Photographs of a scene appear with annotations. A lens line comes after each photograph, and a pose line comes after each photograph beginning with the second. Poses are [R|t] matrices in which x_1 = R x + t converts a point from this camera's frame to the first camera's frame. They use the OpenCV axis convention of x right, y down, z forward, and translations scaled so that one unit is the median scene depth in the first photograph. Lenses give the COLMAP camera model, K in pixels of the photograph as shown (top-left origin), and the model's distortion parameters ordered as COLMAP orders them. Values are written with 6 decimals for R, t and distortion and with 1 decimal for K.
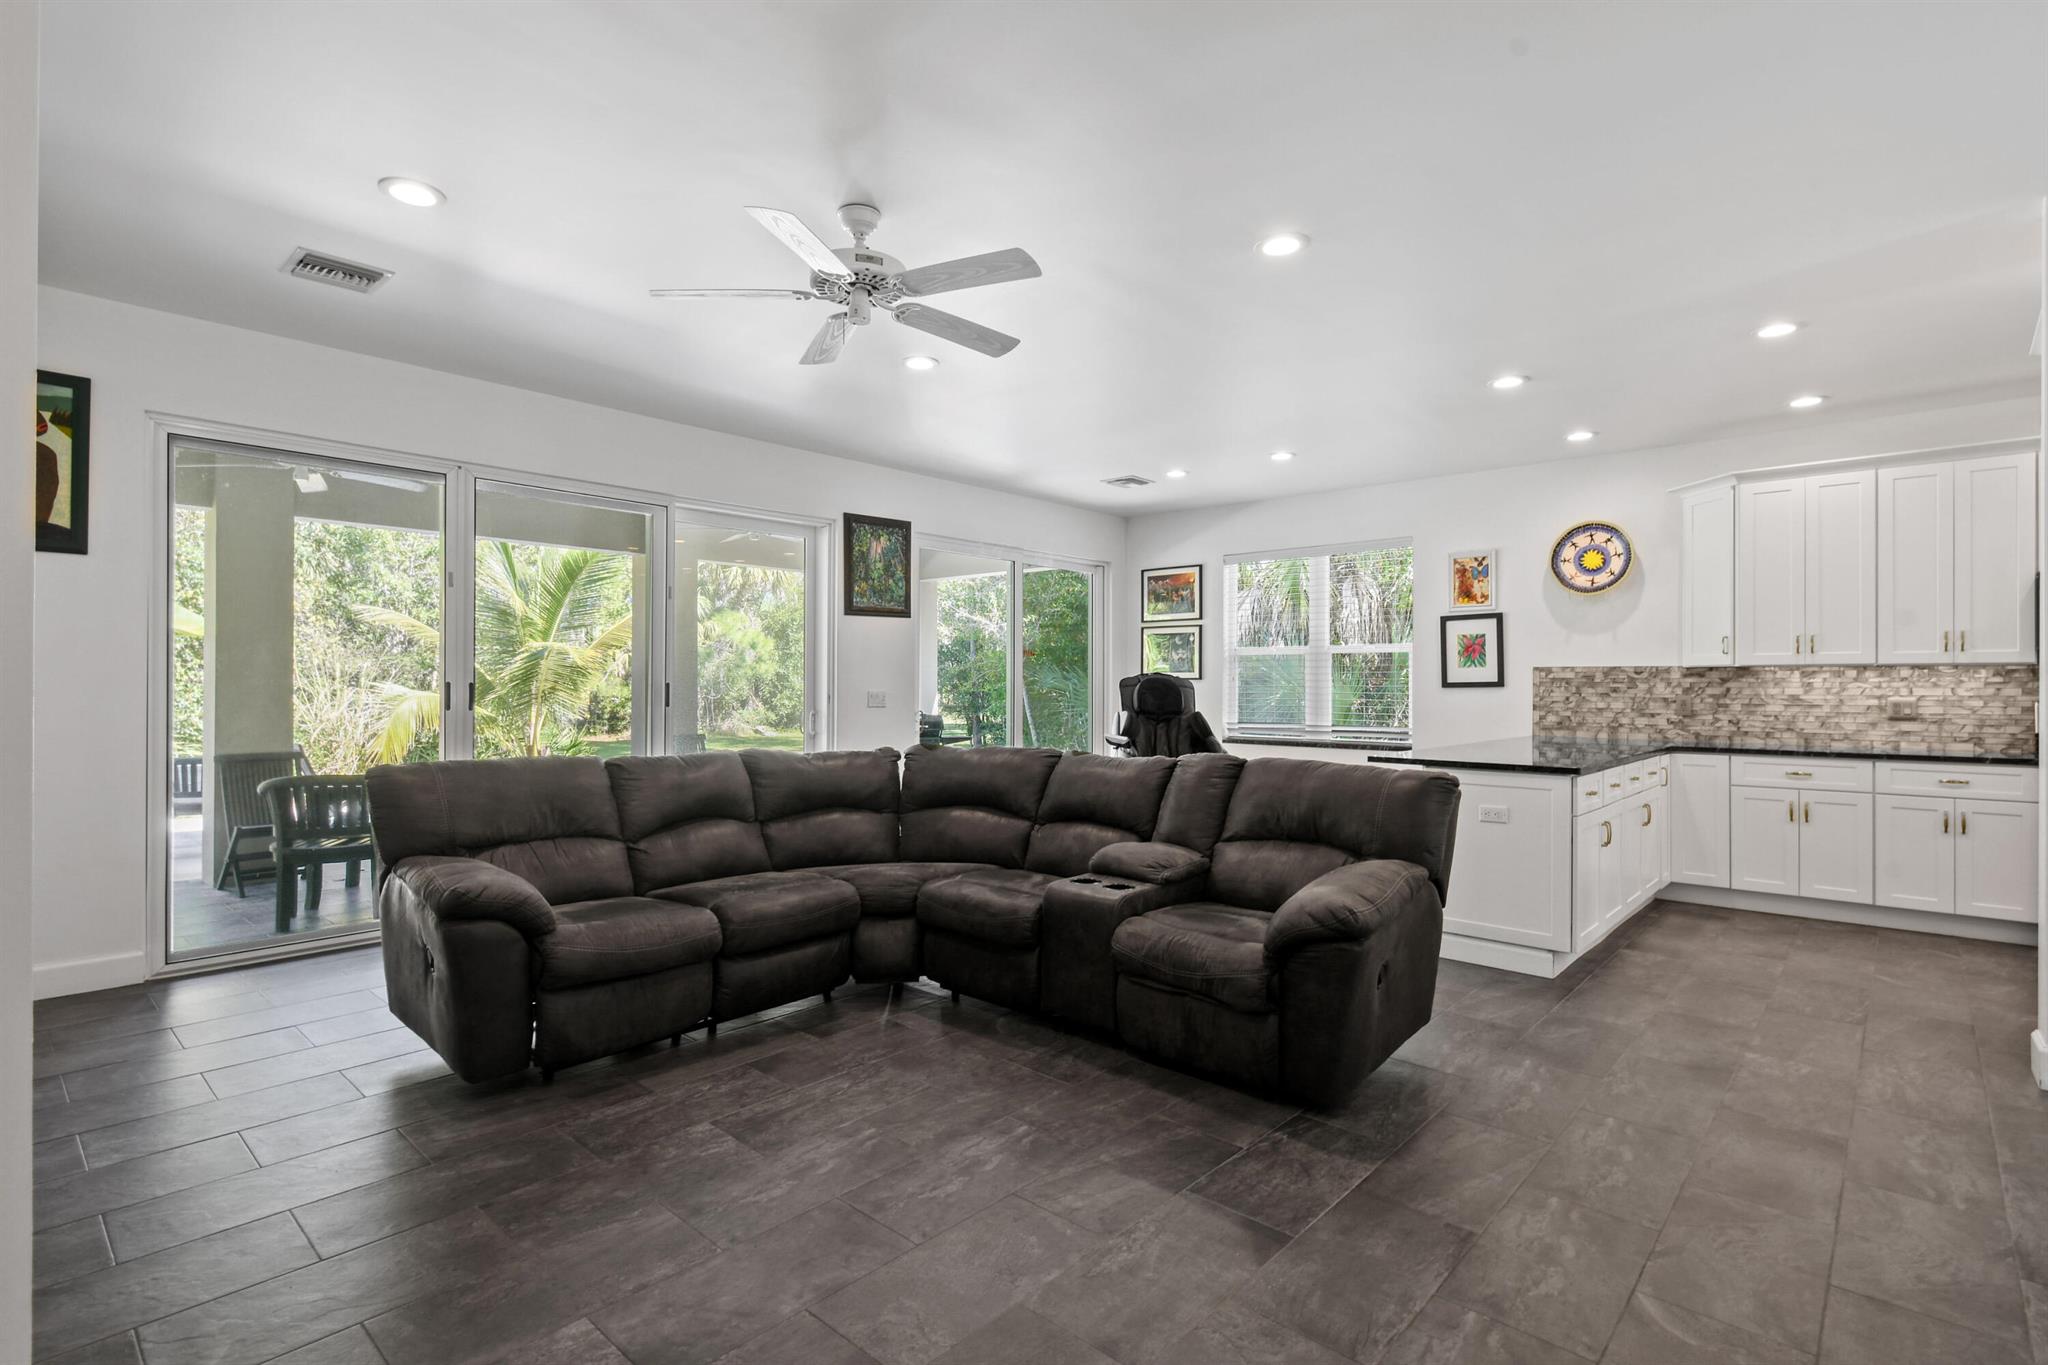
lens RADIAL K [[974.4, 0, 1014.4], [0, 974.4, 675.5], [0, 0, 1]] dist [0.004187, 0.000142]
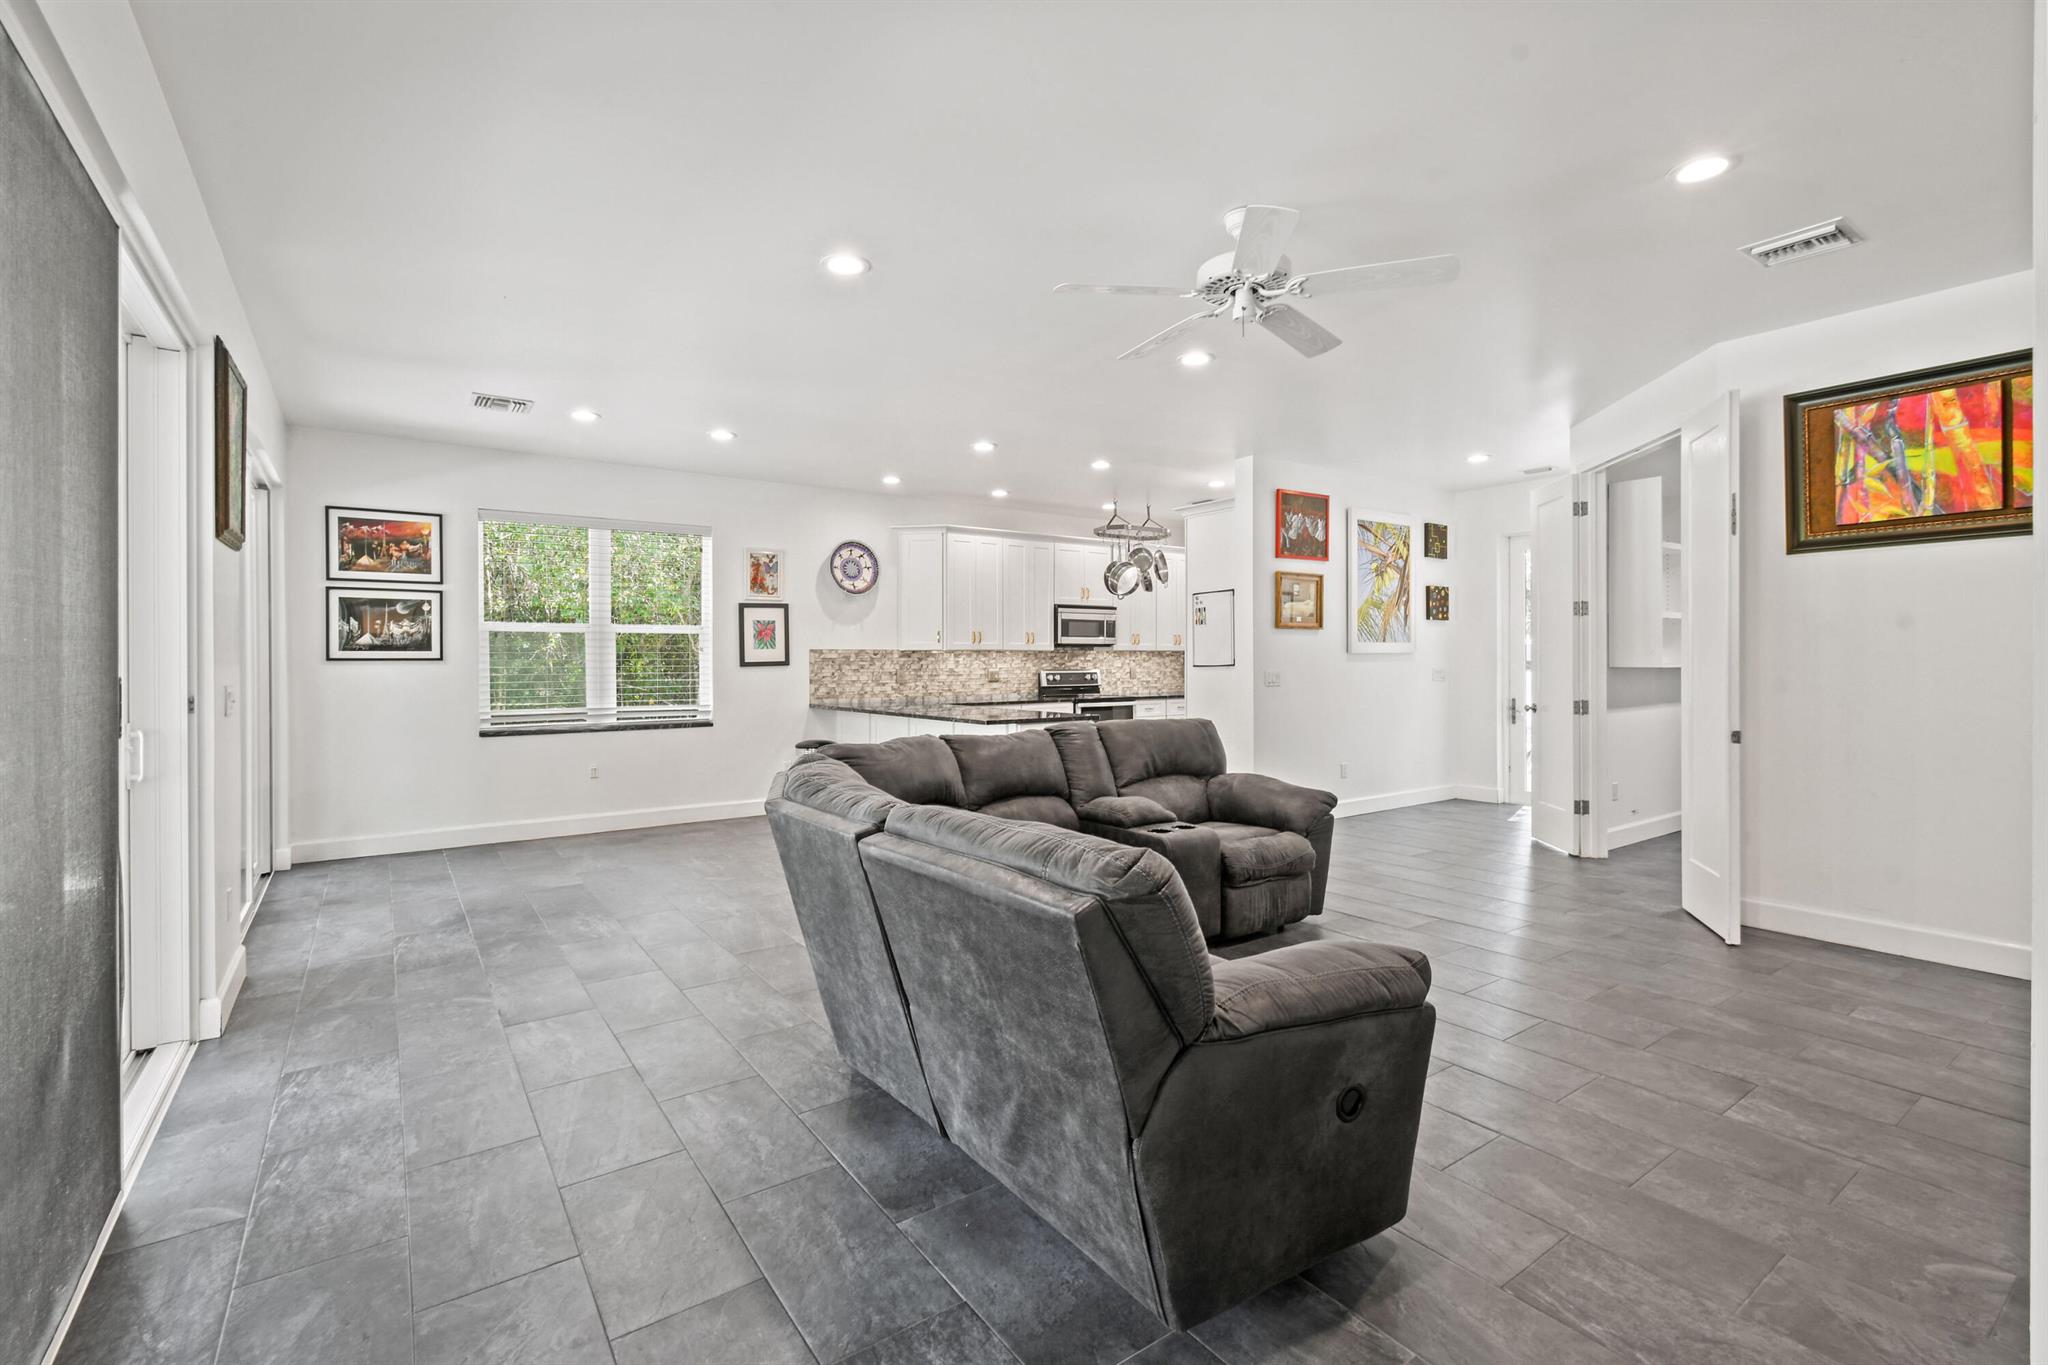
lens RADIAL K [[911.0, 0, 1029.0], [0, 911.0, 660.2], [0, 0, 1]] dist [0.018283, -0.008203]
pose [[0.212707, -0.005467, 0.977101, -0.558952], [-0.003988, 0.999971, 0.006463, -0.003382], [-0.977108, -0.005271, 0.212679, 0.488547]]
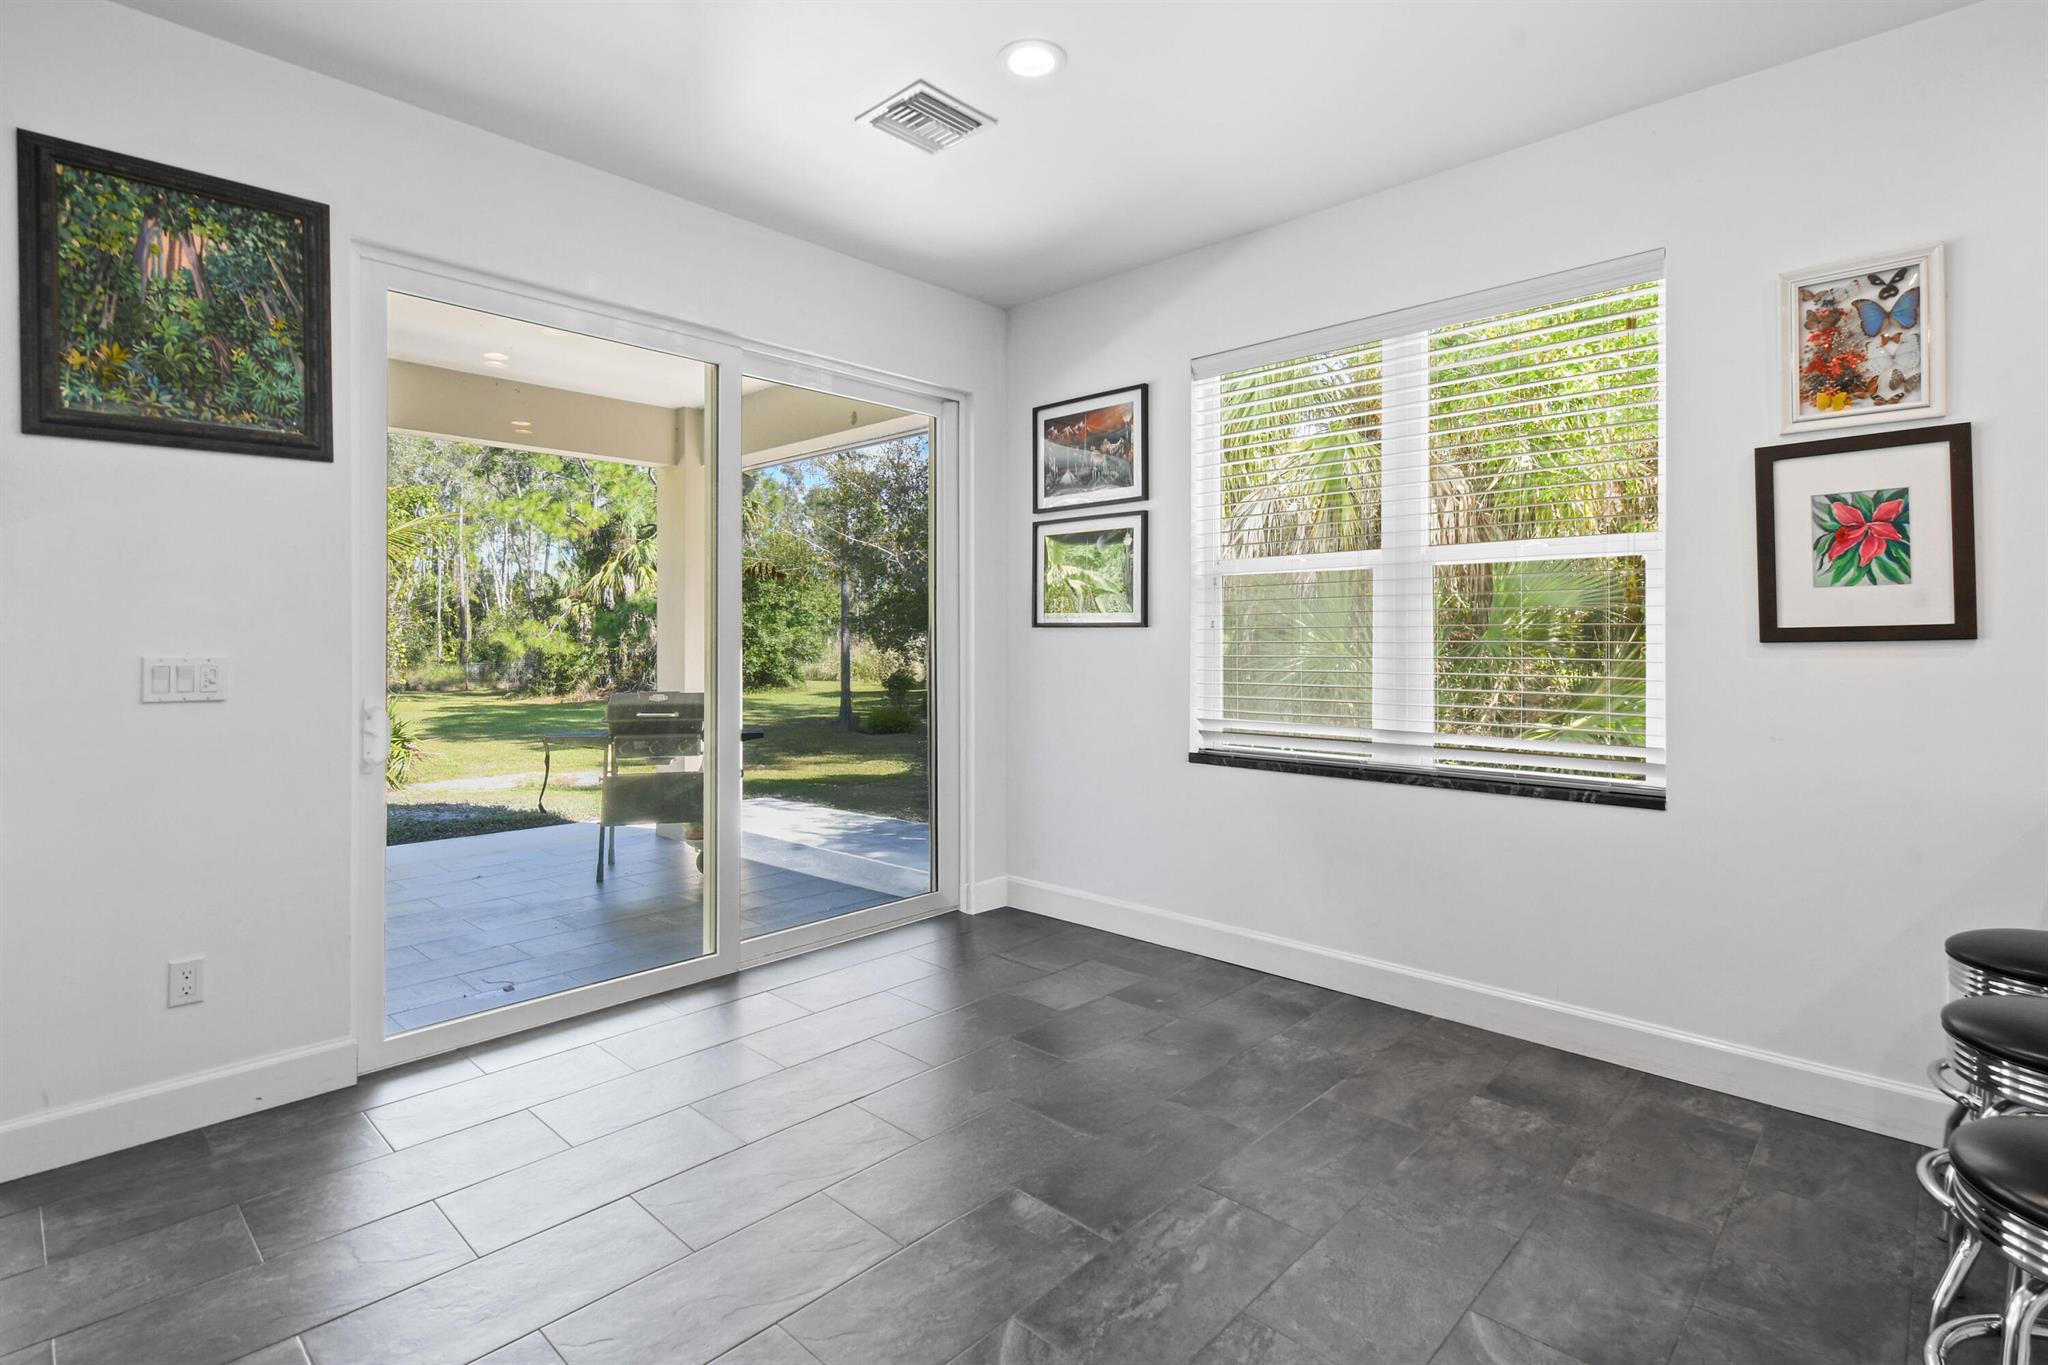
lens RADIAL K [[984.9, 0, 1012.6], [0, 984.9, 630.5], [0, 0, 1]] dist [0.001530, -0.000191]
pose [[0.999735, -0.003627, -0.022751, 0.178005], [0.003642, 0.999993, 0.000614, 0.007286], [0.022749, -0.000697, 0.999741, 0.671982]]
